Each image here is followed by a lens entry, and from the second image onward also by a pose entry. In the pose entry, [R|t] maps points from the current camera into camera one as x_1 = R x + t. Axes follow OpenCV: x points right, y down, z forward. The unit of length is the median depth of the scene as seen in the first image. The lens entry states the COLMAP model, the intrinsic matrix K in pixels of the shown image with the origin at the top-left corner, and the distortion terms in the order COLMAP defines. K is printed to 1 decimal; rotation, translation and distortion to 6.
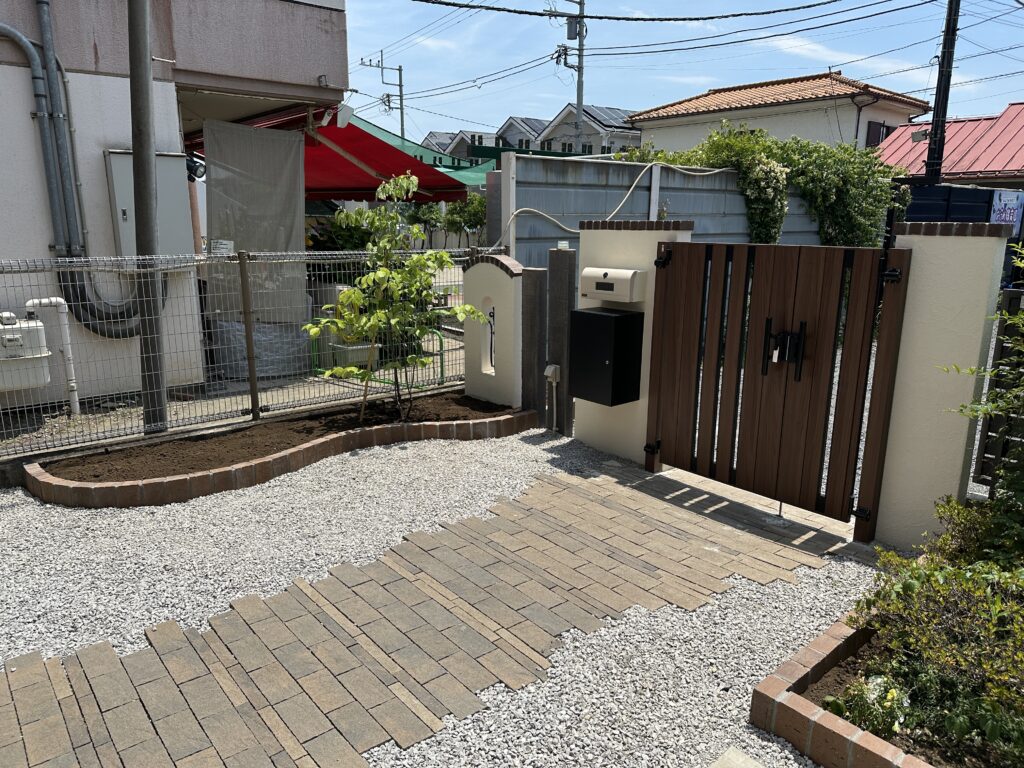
lens RADIAL K [[719.4, 0, 512.0], [0, 719.4, 384.0], [0, 0, 1]] dist [0.047292, -0.000720]
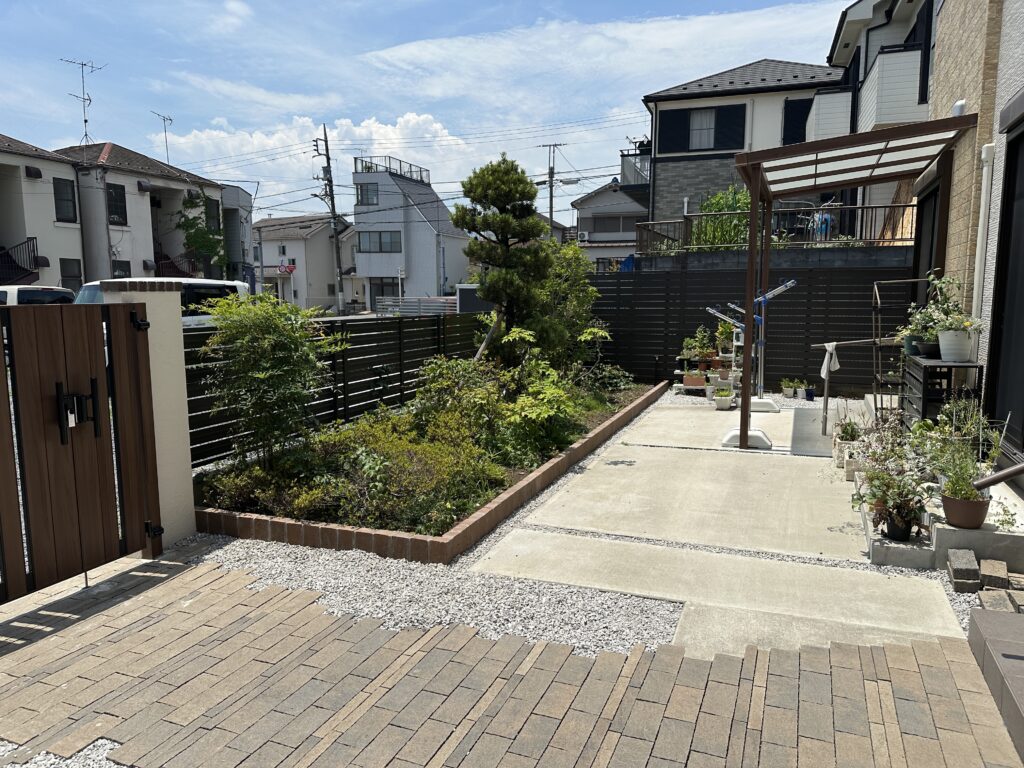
lens RADIAL K [[719.4, 0, 512.0], [0, 719.4, 384.0], [0, 0, 1]] dist [0.047292, -0.000720]
pose [[-0.470762, -0.120365, 0.874011, -0.738378], [0.198313, 0.950863, 0.237765, -0.198483], [-0.859683, 0.285258, -0.423760, 0.913252]]
